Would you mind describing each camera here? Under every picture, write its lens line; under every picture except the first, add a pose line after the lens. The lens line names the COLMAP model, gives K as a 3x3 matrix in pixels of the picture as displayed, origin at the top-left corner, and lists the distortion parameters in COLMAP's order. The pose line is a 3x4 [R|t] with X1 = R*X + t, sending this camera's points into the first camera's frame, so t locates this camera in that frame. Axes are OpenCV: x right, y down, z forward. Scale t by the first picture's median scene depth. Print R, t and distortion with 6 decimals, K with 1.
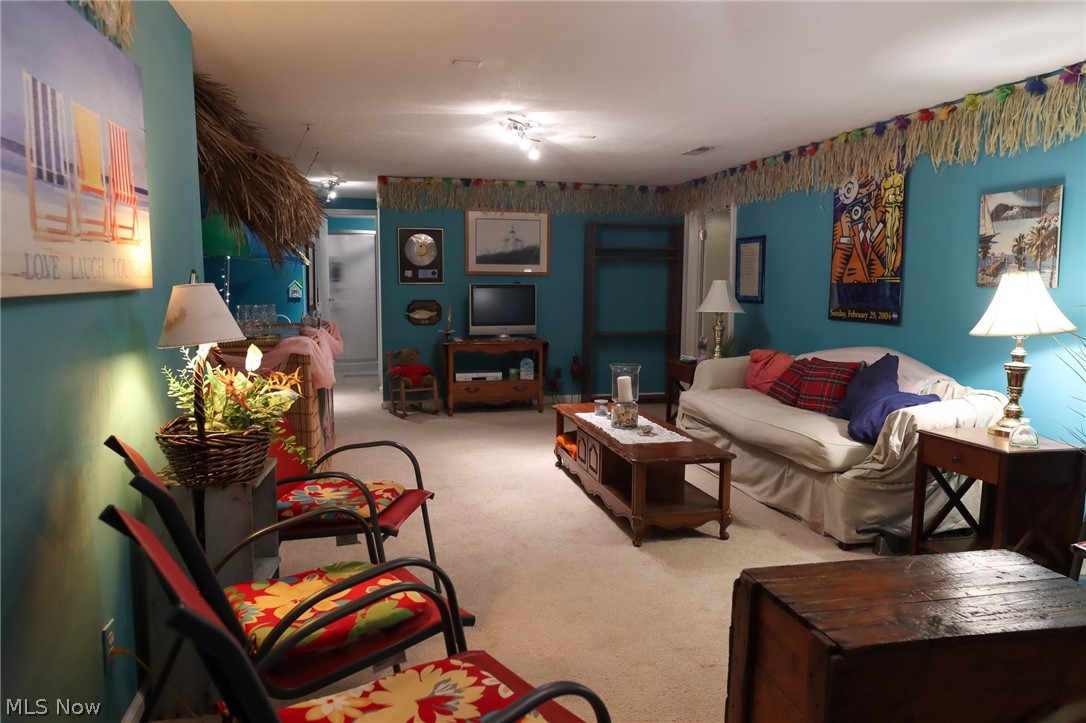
lens RADIAL K [[742.2, 0, 541.1], [0, 742.2, 361.4], [0, 0, 1]] dist [-0.000603, 0.001148]
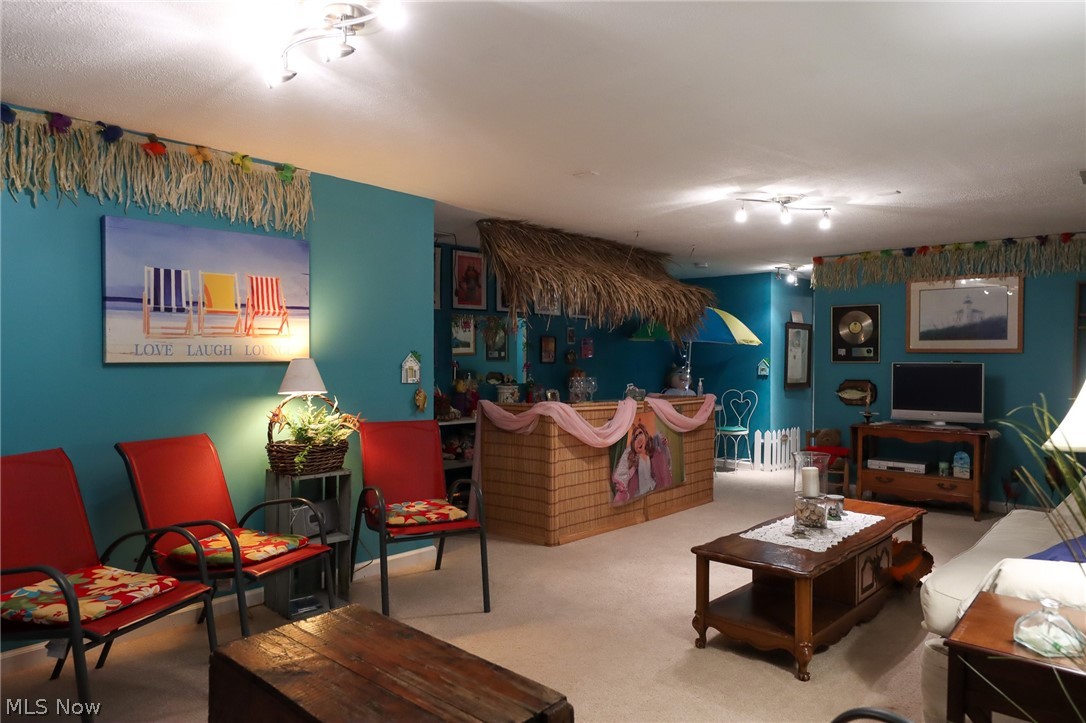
lens RADIAL K [[707.5, 0, 543.5], [0, 707.5, 362.4], [0, 0, 1]] dist [0.007825, 0.002686]
pose [[0.568684, 0.001544, -0.822555, 0.363824], [-0.089644, 0.994158, -0.060111, -0.013969], [0.817657, 0.107921, 0.565500, 0.156263]]
